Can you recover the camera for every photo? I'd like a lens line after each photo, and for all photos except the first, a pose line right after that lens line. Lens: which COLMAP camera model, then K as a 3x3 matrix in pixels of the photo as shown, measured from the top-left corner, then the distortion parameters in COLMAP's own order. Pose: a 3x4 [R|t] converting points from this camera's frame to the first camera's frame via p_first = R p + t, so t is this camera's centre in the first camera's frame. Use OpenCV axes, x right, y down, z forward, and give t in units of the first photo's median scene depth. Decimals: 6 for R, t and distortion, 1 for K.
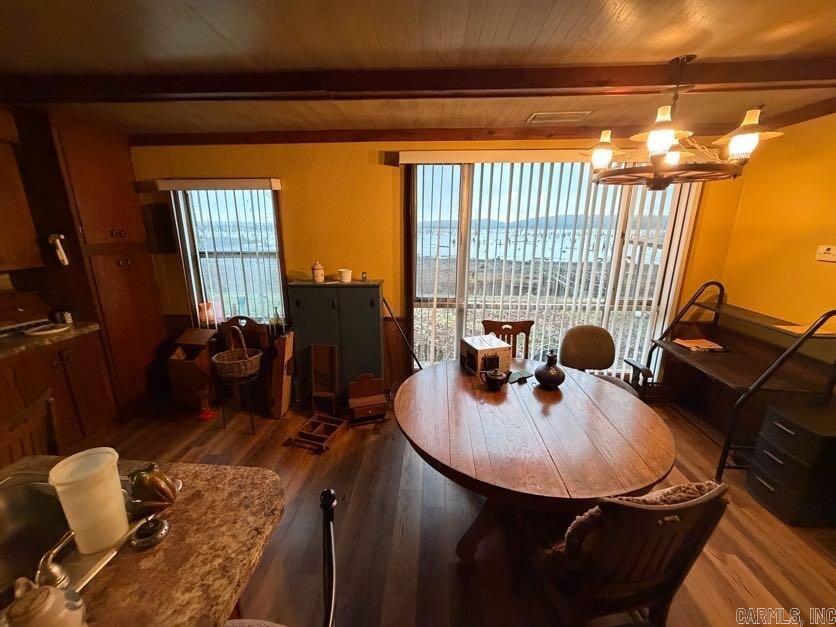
lens RADIAL K [[332.9, 0, 414.7], [0, 332.9, 313.0], [0, 0, 1]] dist [-0.001271, 0.000066]
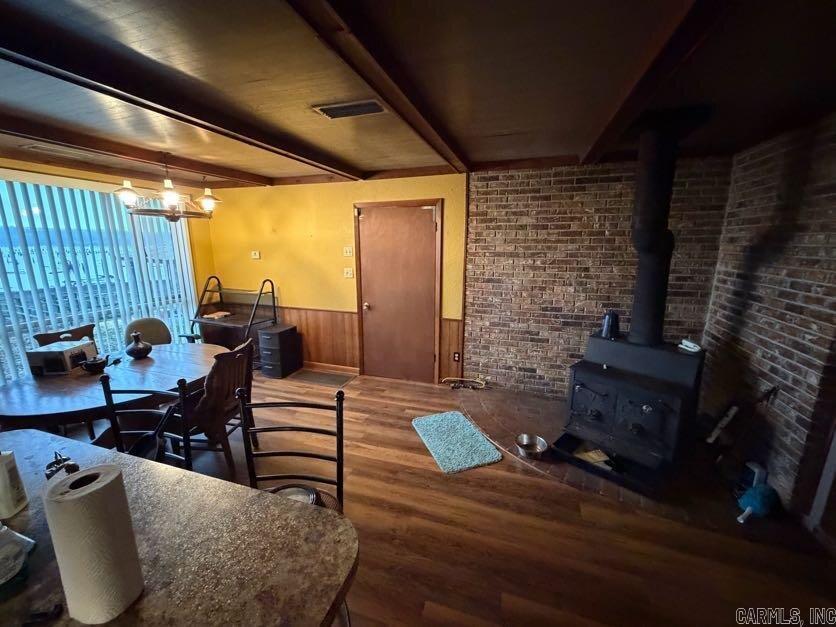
lens RADIAL K [[332.9, 0, 414.7], [0, 332.9, 313.0], [0, 0, 1]] dist [-0.001271, 0.000066]
pose [[0.256883, -0.200253, 0.945468, -0.447539], [0.243397, 0.960169, 0.137236, 0.101661], [-0.935291, 0.194871, 0.295392, -0.392198]]
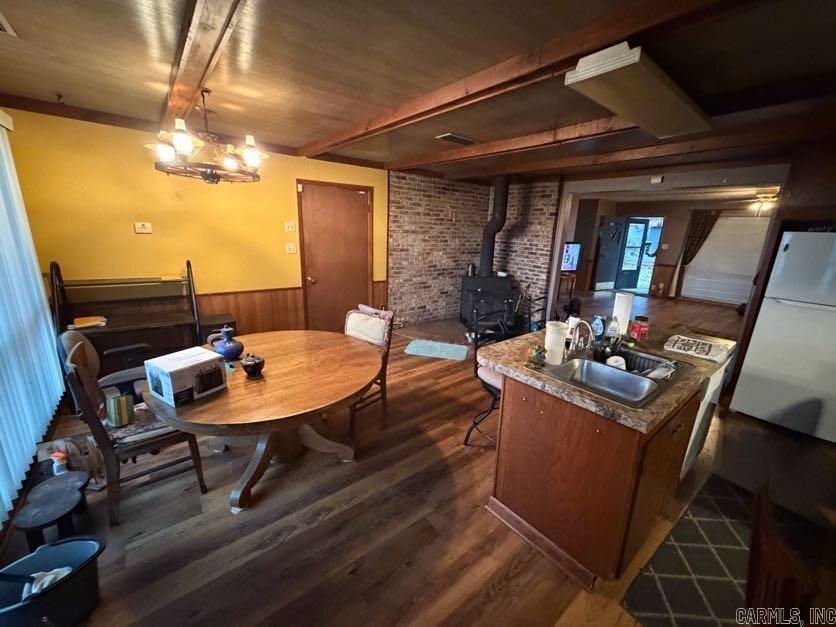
lens RADIAL K [[332.9, 0, 414.7], [0, 332.9, 313.0], [0, 0, 1]] dist [-0.001271, 0.000066]
pose [[-0.663038, -0.210004, 0.718525, -0.580378], [0.150613, 0.902793, 0.402841, -0.203015], [-0.733278, 0.375319, -0.566957, 0.878202]]
